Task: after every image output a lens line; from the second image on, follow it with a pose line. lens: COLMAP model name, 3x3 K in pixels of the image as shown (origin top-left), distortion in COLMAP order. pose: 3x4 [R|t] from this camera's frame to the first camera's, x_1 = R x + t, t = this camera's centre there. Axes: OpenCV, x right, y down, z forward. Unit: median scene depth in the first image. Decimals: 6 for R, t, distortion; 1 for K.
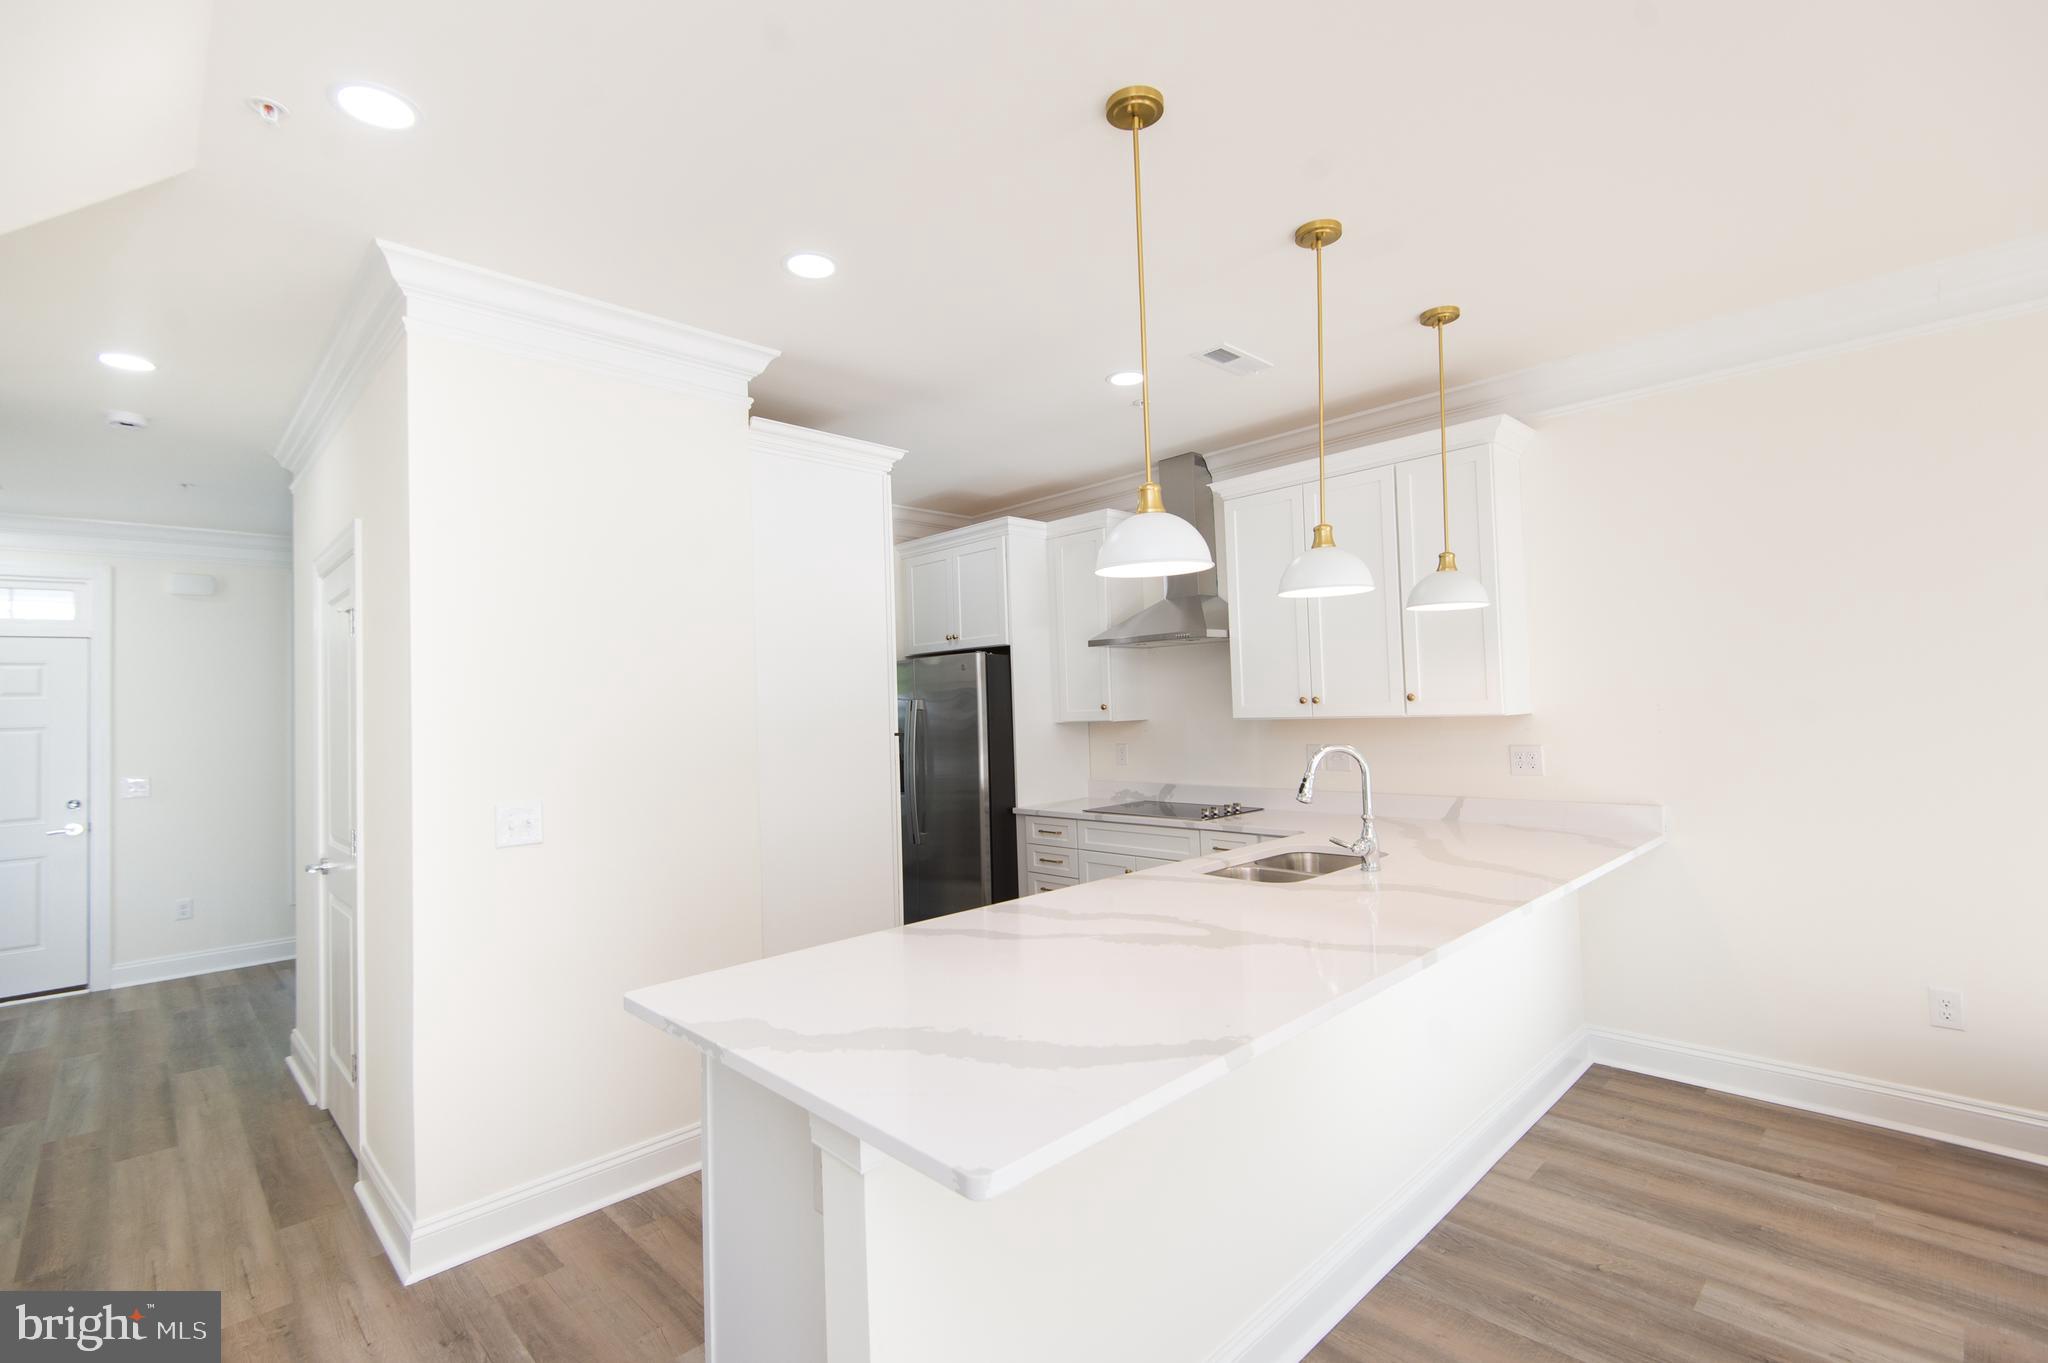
lens RADIAL K [[928.6, 0, 1005.5], [0, 928.6, 686.2], [0, 0, 1]] dist [0.018182, -0.007550]
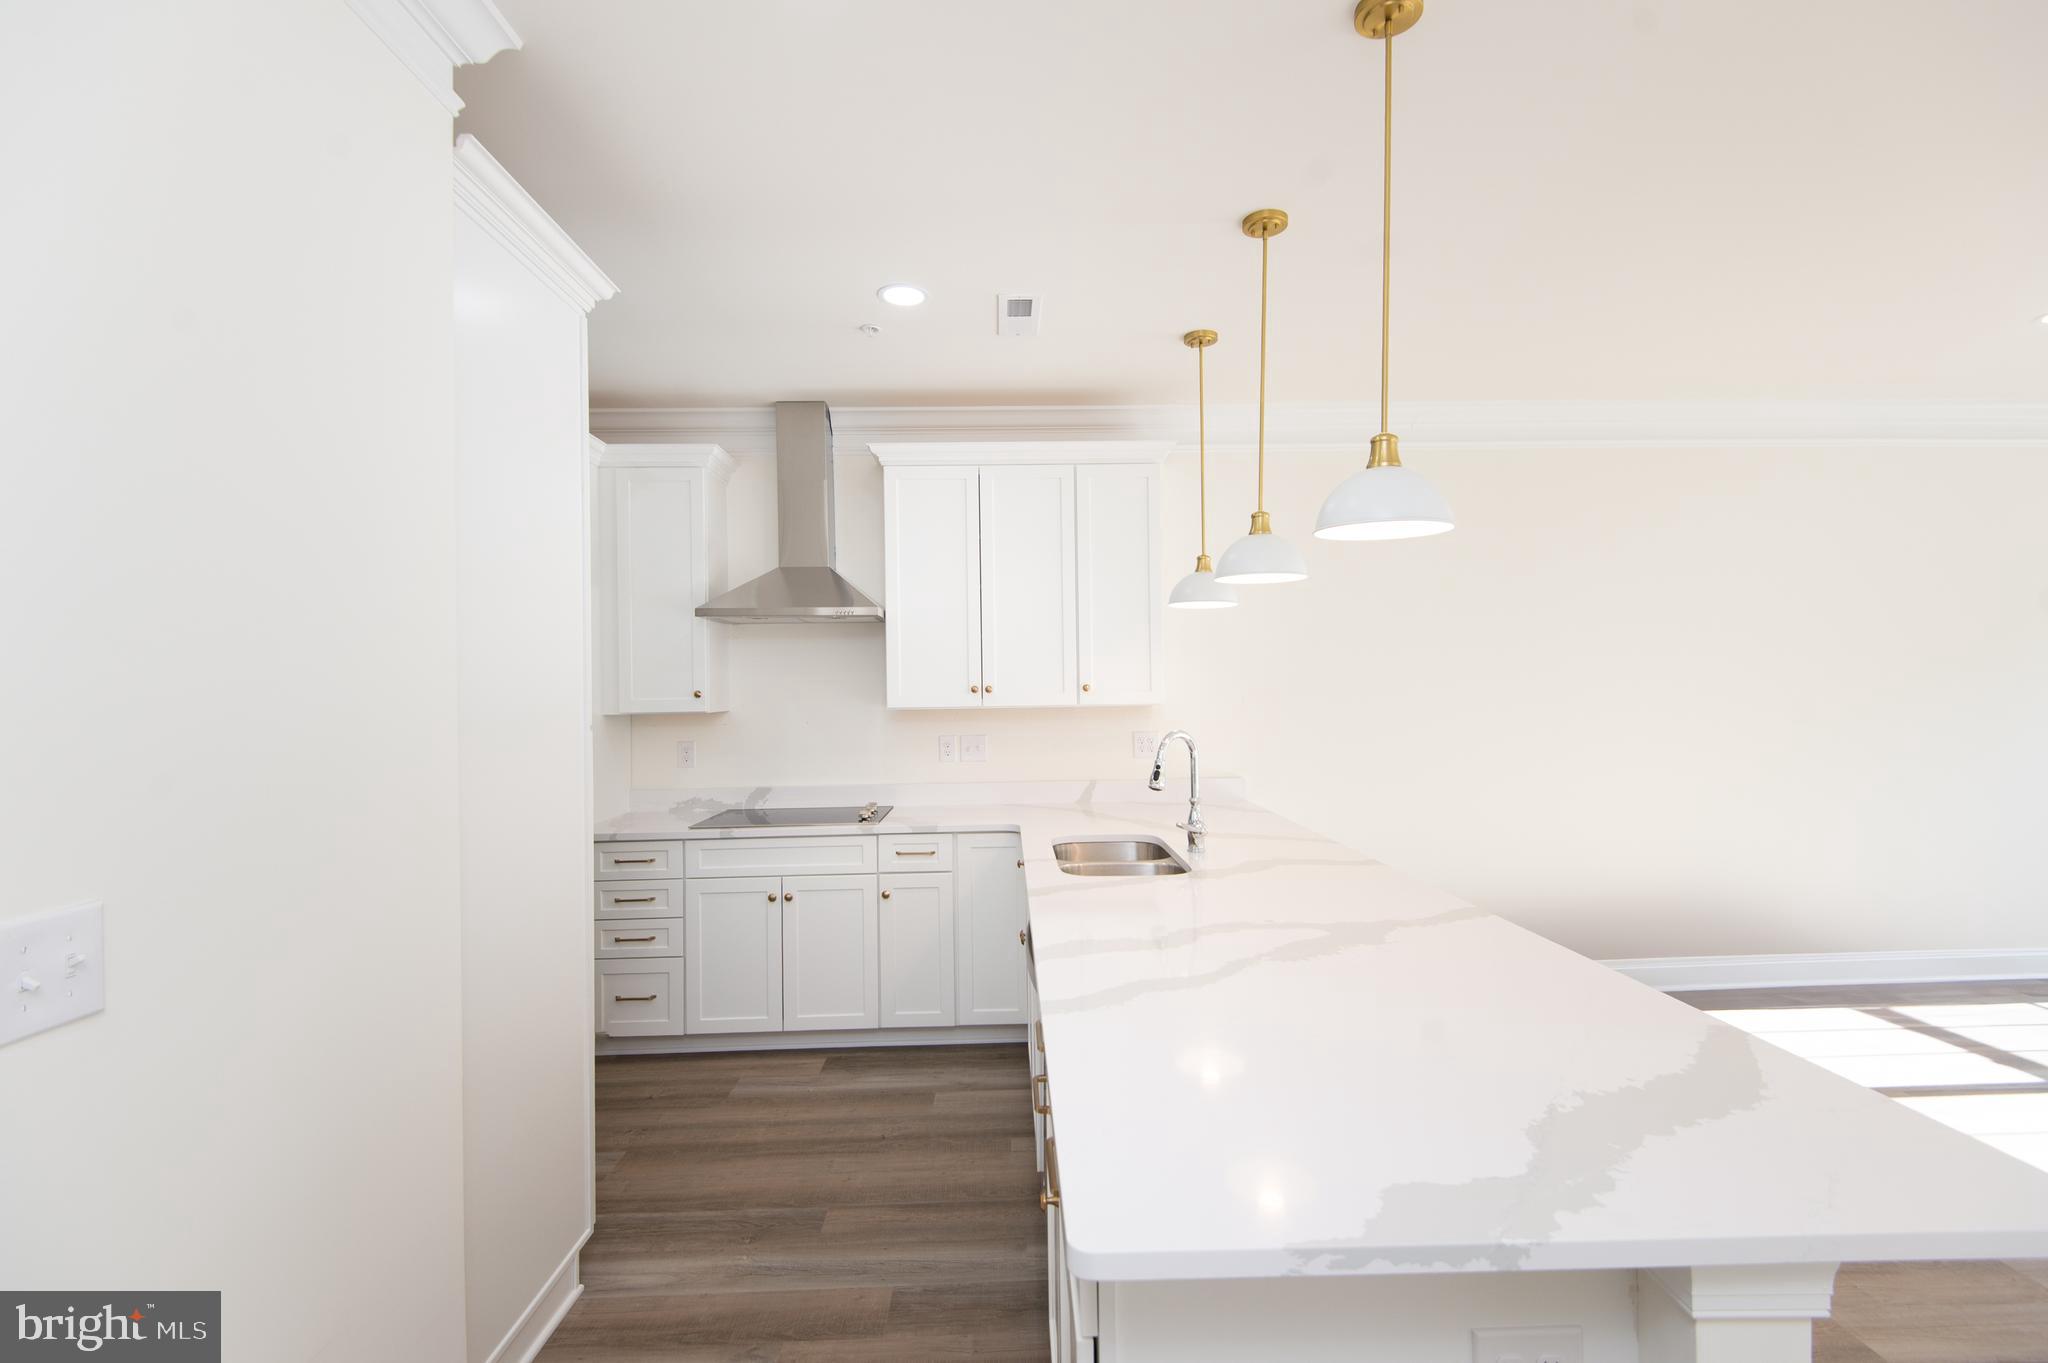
lens RADIAL K [[928.6, 0, 1041.1], [0, 928.6, 665.1], [0, 0, 1]] dist [0.018182, -0.007550]
pose [[0.658032, 0.040989, 0.751873, -0.354686], [-0.025003, 0.999156, -0.032588, 0.020010], [-0.752574, 0.002645, 0.658502, 0.314138]]
